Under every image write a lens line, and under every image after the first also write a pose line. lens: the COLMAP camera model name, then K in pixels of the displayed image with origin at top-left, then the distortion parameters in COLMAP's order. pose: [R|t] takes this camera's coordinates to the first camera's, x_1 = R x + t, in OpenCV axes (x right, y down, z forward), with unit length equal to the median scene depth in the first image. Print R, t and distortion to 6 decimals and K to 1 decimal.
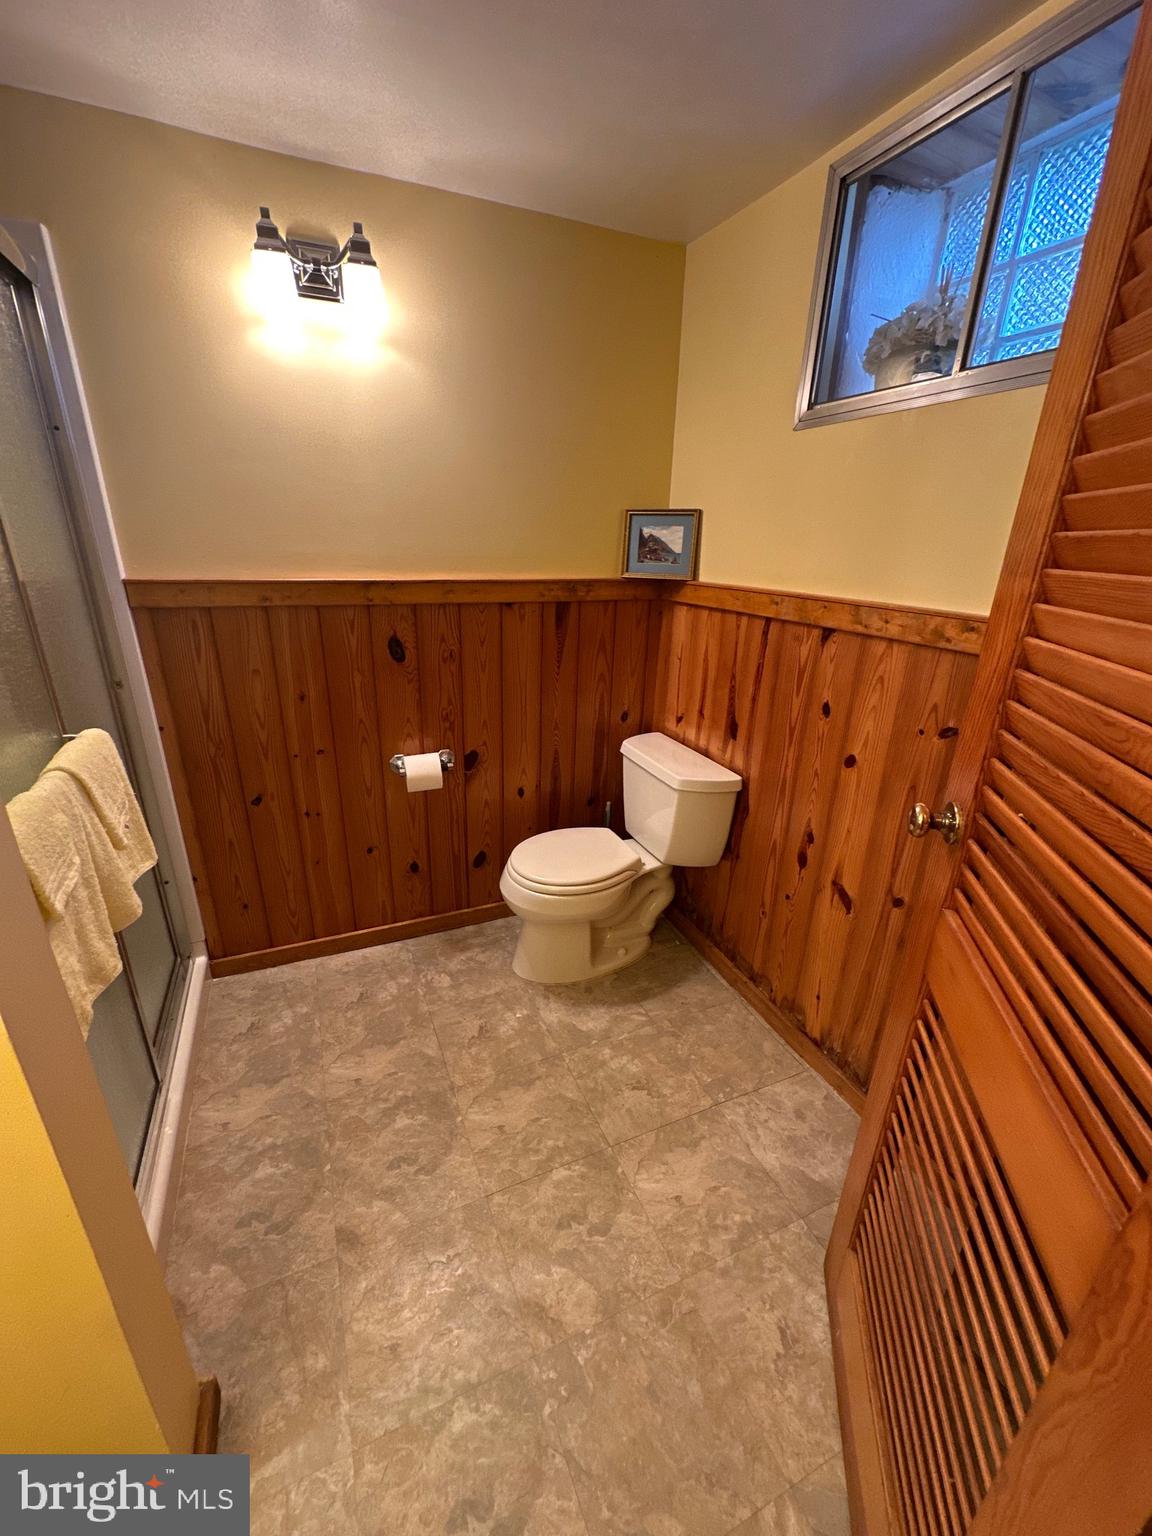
lens RADIAL K [[613.9, 0, 576.0], [0, 613.9, 768.0], [0, 0, 1]] dist [-0.004103, 0.000735]
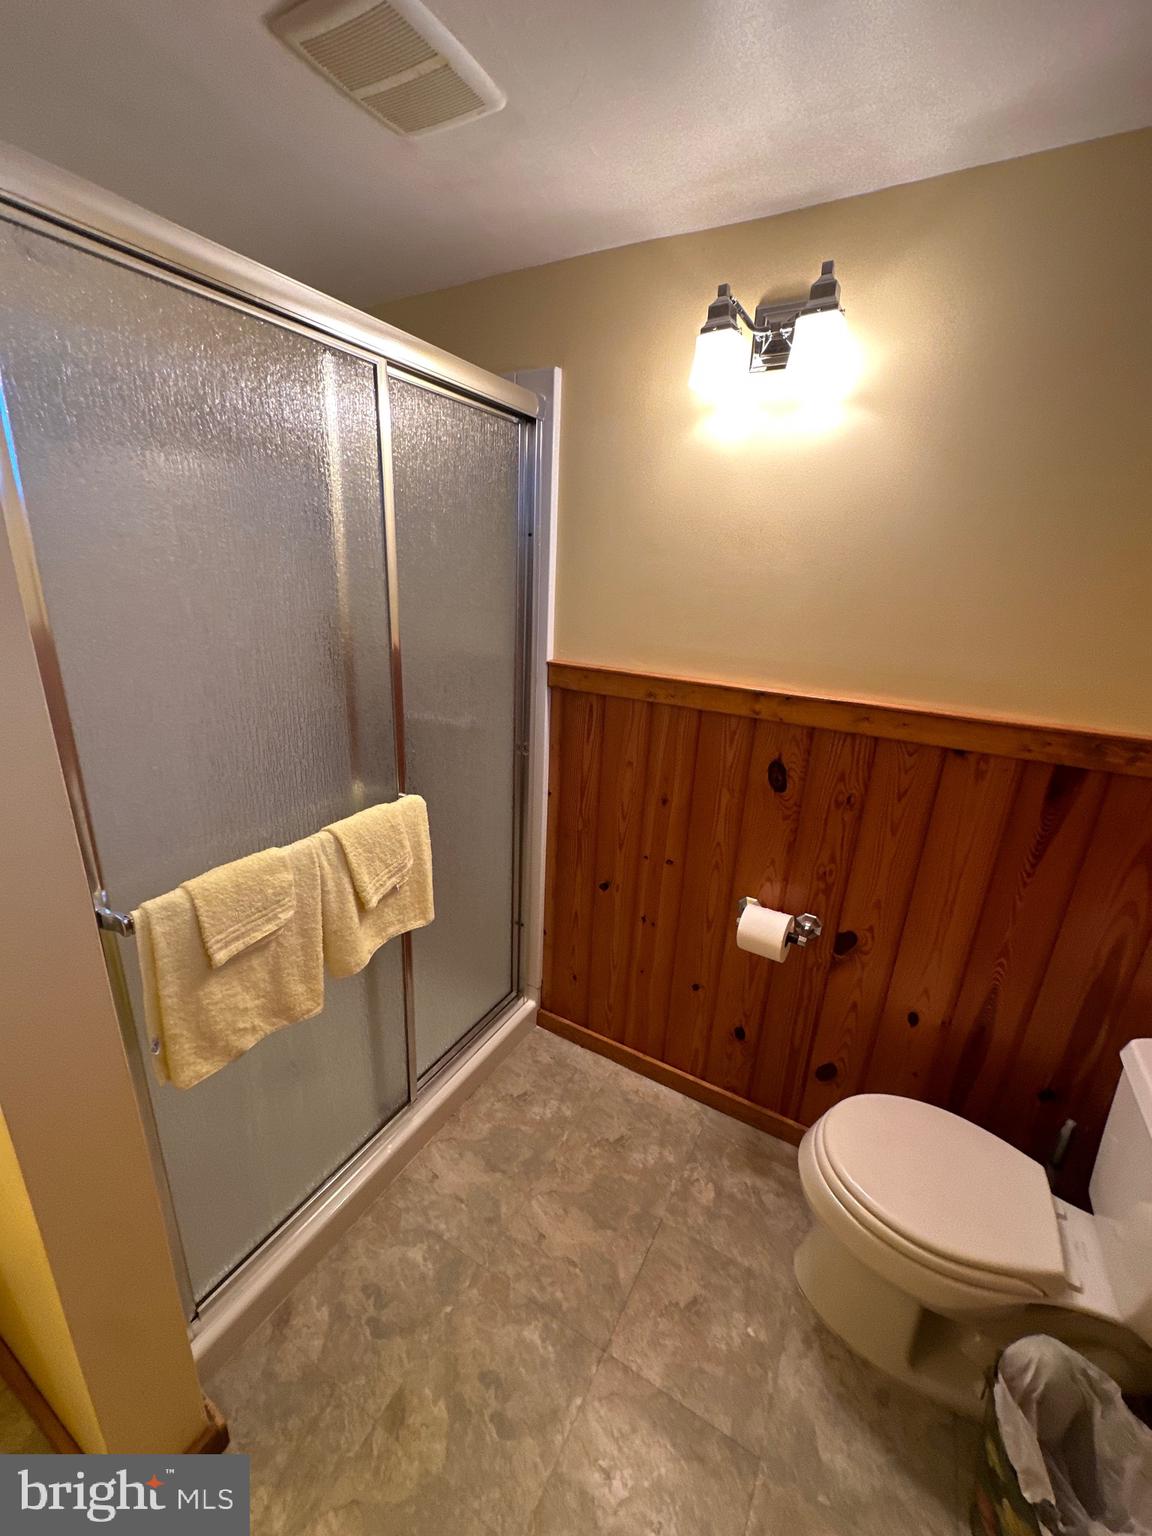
lens RADIAL K [[613.9, 0, 576.0], [0, 613.9, 768.0], [0, 0, 1]] dist [-0.004103, 0.000735]
pose [[0.596616, 0.245375, -0.764094, 0.156840], [-0.311052, 0.948389, 0.061684, -0.171932], [0.739794, 0.200872, 0.642149, 0.297036]]
